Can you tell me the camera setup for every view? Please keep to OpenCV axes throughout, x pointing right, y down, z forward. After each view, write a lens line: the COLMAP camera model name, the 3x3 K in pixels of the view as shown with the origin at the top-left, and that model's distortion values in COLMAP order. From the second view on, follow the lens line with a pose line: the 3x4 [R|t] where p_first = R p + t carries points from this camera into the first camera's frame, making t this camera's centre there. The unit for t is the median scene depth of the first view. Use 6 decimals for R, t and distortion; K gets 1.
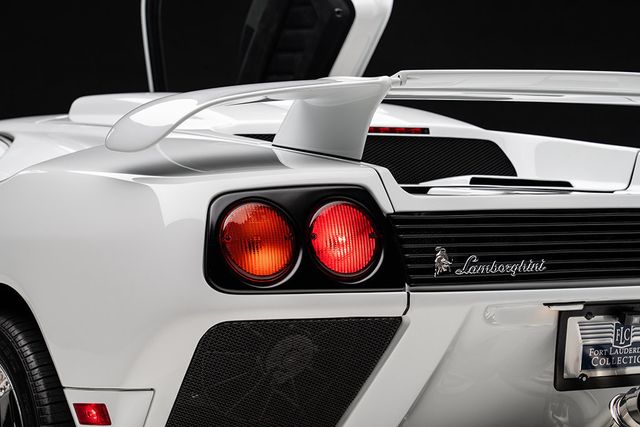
lens RADIAL K [[1891.7, 0, 355.9], [0, 1891.7, 213.7], [0, 0, 1]] dist [0.171299, 0.000000]
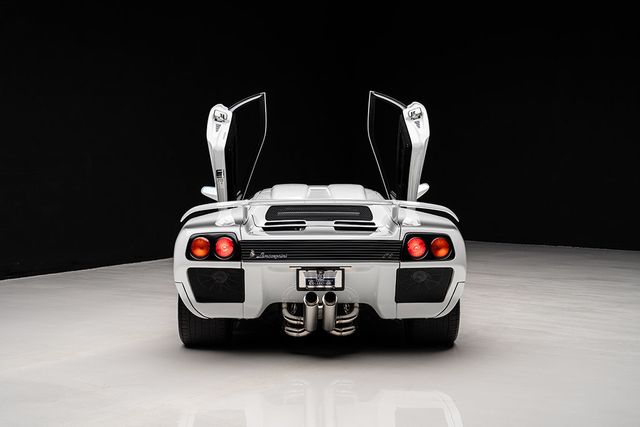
lens RADIAL K [[992.8, 0, 316.0], [0, 992.8, 212.6], [0, 0, 1]] dist [0.007851, 0.000000]
pose [[0.840373, 0.043466, -0.540263, 1.161227], [-0.005941, 0.997458, 0.071009, -0.188548], [0.541976, -0.056464, 0.838495, -0.534331]]
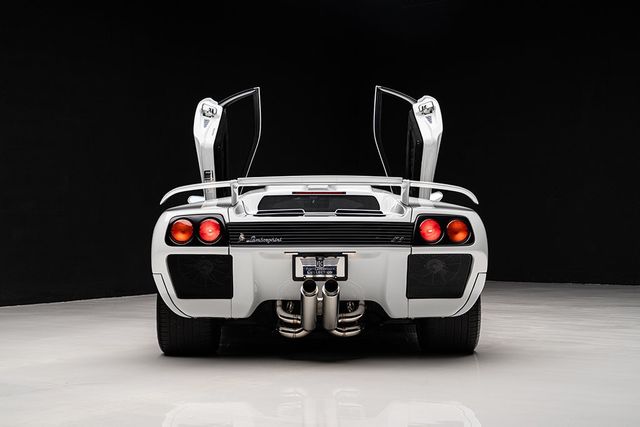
lens RADIAL K [[1054.7, 0, 321.2], [0, 1054.7, 210.1], [0, 0, 1]] dist [0.090516, 0.000000]
pose [[0.841371, -0.000899, -0.540457, 1.097133], [-0.003773, 0.999964, -0.007538, -0.008519], [0.540445, 0.008382, 0.841338, -0.419657]]
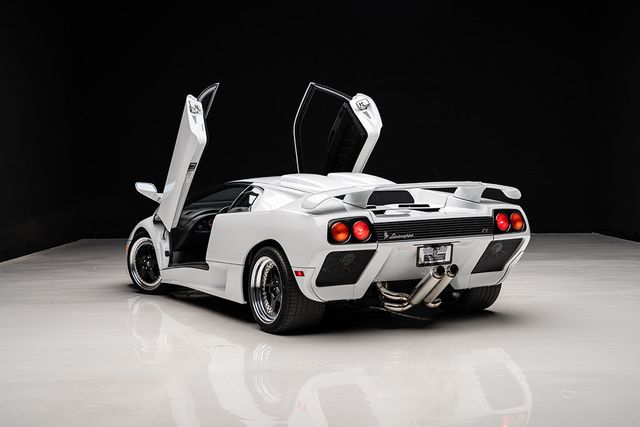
lens RADIAL K [[1188.9, 0, 329.9], [0, 1188.9, 182.9], [0, 0, 1]] dist [0.042670, 0.000000]
pose [[0.999159, -0.005476, -0.040638, 0.028910], [0.007161, 0.999115, 0.041442, -0.184956], [0.040375, -0.041698, 0.998314, -1.461309]]
